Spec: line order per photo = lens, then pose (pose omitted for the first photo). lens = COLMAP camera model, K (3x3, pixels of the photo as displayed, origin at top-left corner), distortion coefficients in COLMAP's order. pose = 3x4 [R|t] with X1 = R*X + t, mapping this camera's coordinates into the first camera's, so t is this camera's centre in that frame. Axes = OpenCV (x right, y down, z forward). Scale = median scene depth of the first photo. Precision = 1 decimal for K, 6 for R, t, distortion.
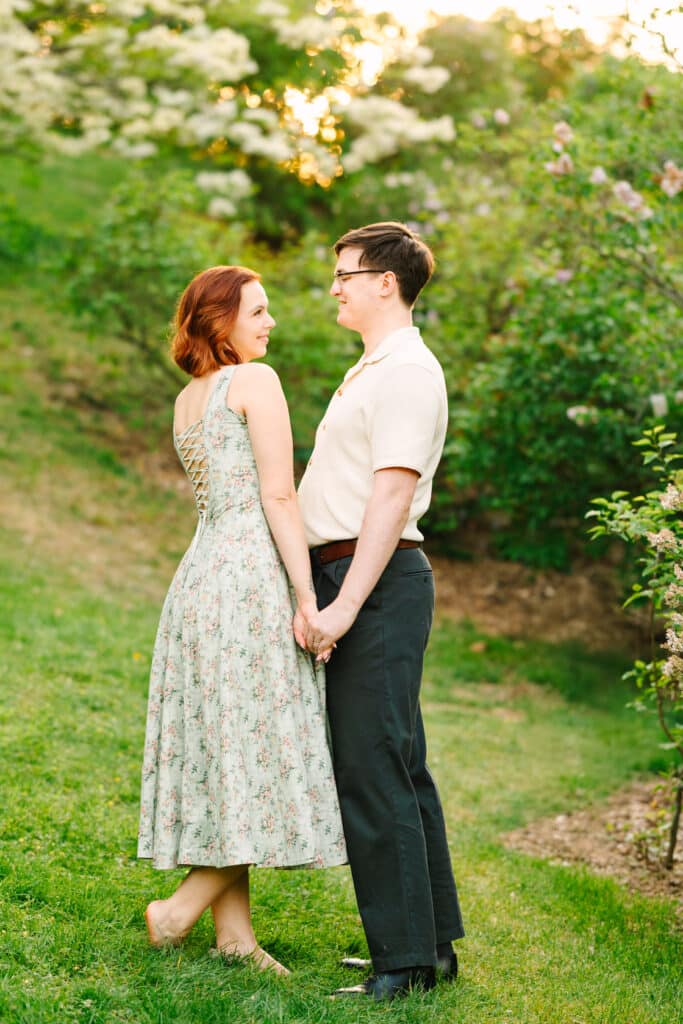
lens RADIAL K [[2898.6, 0, 296.4], [0, 2898.6, 512.0], [0, 0, 1]] dist [0.052245, 0.581059]
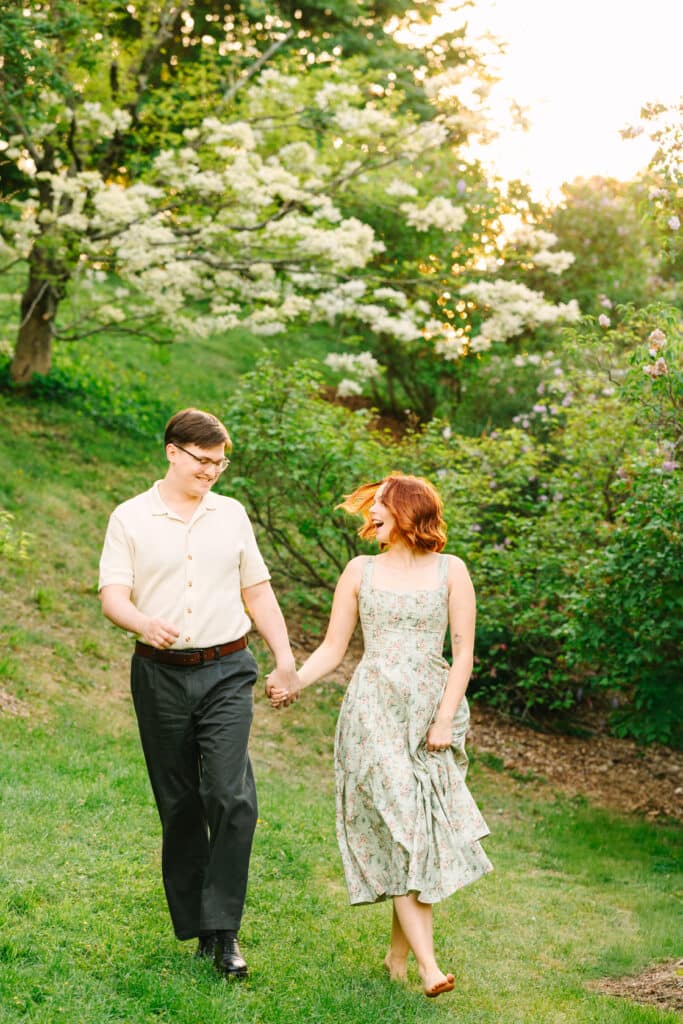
lens RADIAL K [[3292.7, 0, 326.5], [0, 3292.7, 368.5], [0, 0, 1]] dist [-0.052676, 1.850791]
pose [[0.999288, 0.001660, -0.037699, 0.011338], [-0.005378, 0.995098, -0.098749, 0.001842], [0.037350, 0.098881, 0.994398, -0.170814]]
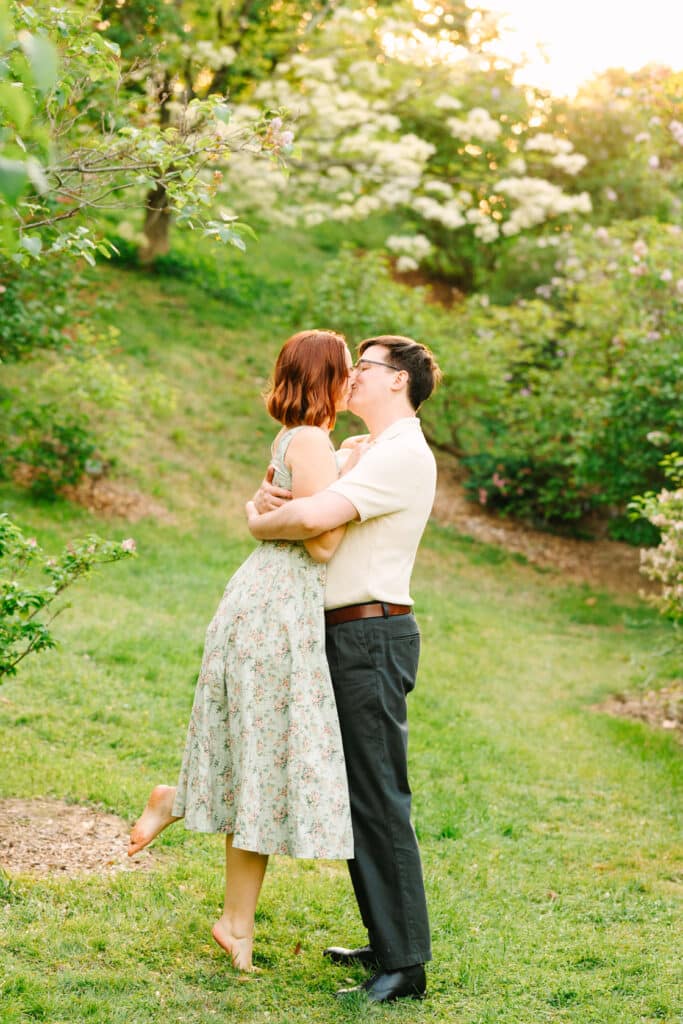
lens RADIAL K [[3113.3, 0, 341.5], [0, 3113.3, 512.0], [0, 0, 1]] dist [0.052288, 1.043424]
pose [[0.998997, 0.002555, -0.044713, 0.008323], [-0.002454, 0.999994, 0.002329, 0.000304], [0.044718, -0.002217, 0.998997, -0.447663]]
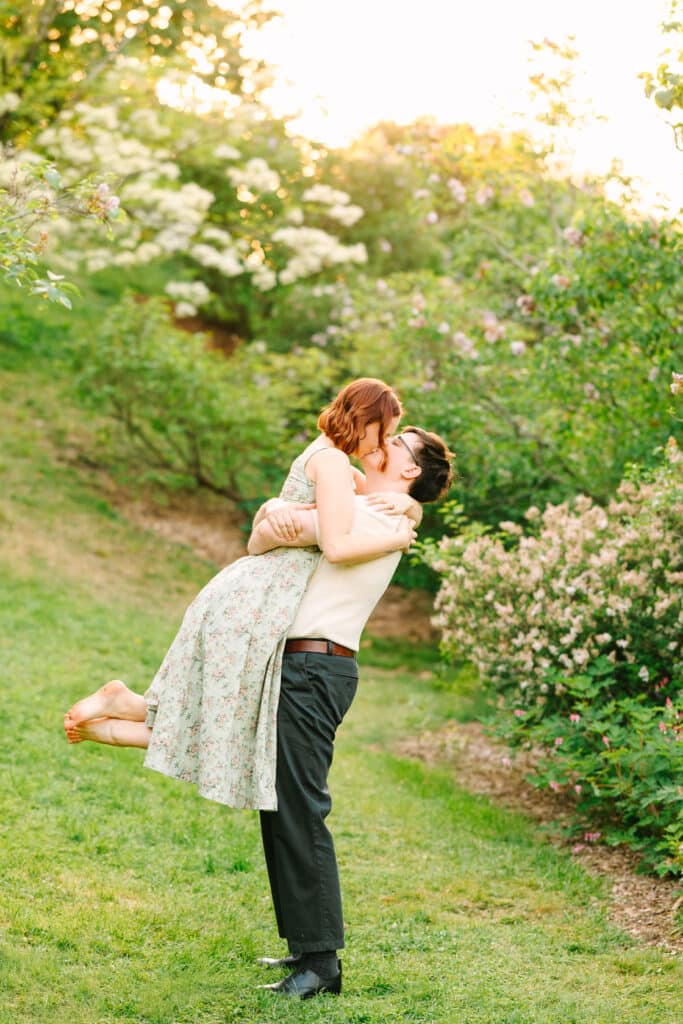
lens RADIAL K [[3113.3, 0, 341.5], [0, 3113.3, 512.0], [0, 0, 1]] dist [0.052288, 1.043424]
pose [[0.999345, 0.014609, 0.033110, -0.001211], [-0.014242, 0.999835, -0.011302, -0.000768], [-0.033269, 0.010823, 0.999388, -0.477152]]
